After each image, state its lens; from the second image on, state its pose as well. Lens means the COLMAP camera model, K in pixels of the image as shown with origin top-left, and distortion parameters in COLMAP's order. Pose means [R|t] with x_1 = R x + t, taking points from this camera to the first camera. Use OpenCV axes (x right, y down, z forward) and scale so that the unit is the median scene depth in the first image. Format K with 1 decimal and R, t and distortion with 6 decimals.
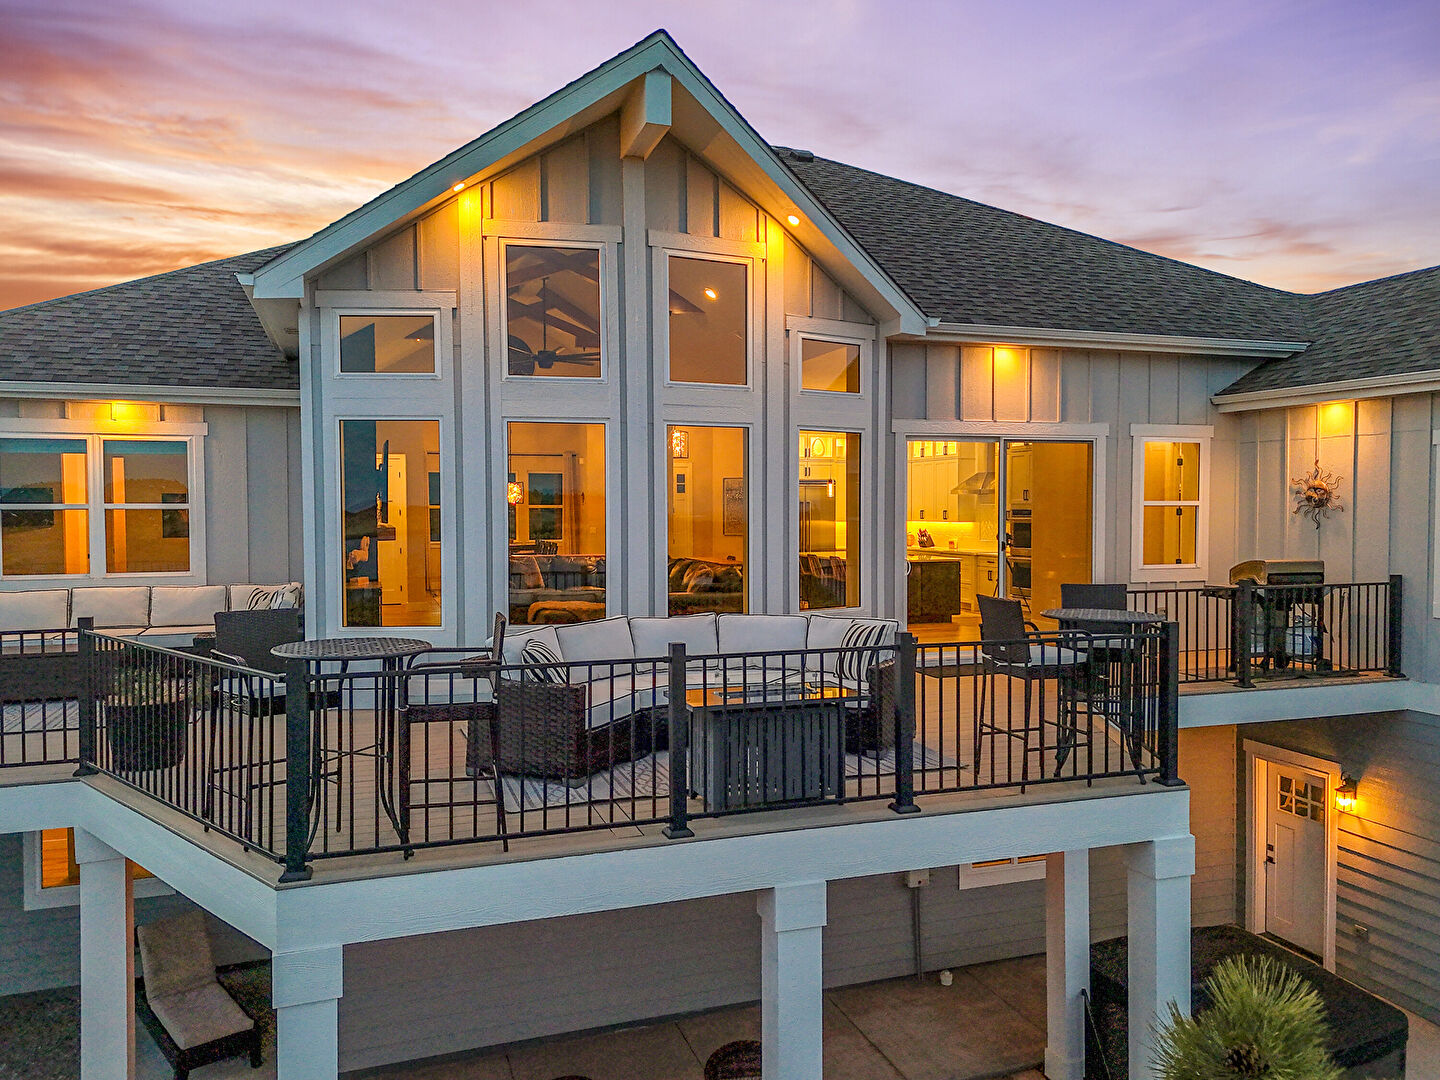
lens RADIAL K [[1064.1, 0, 719.6], [0, 1064.1, 537.2], [0, 0, 1]] dist [0.066133, -0.060066]
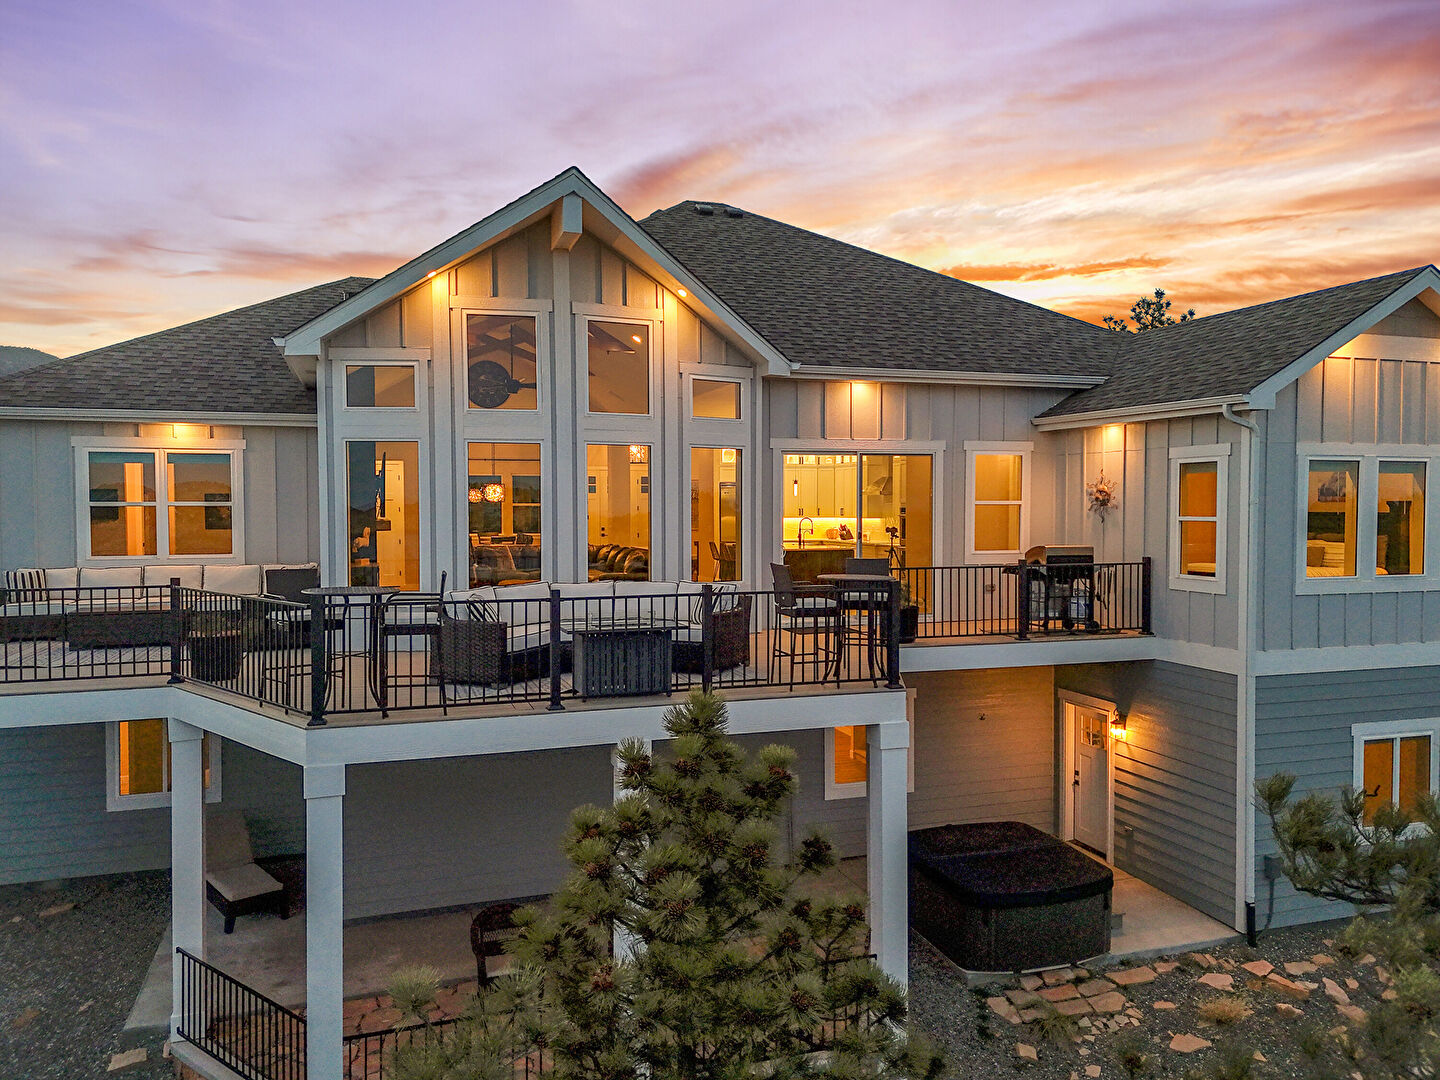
lens RADIAL K [[1064.1, 0, 720.5], [0, 1064.1, 536.8], [0, 0, 1]] dist [0.066133, -0.060066]
pose [[0.999953, 0.001436, -0.009611, 0.118156], [-0.001433, 0.999999, 0.000305, 0.010589], [0.009611, -0.000291, 0.999954, -0.314692]]
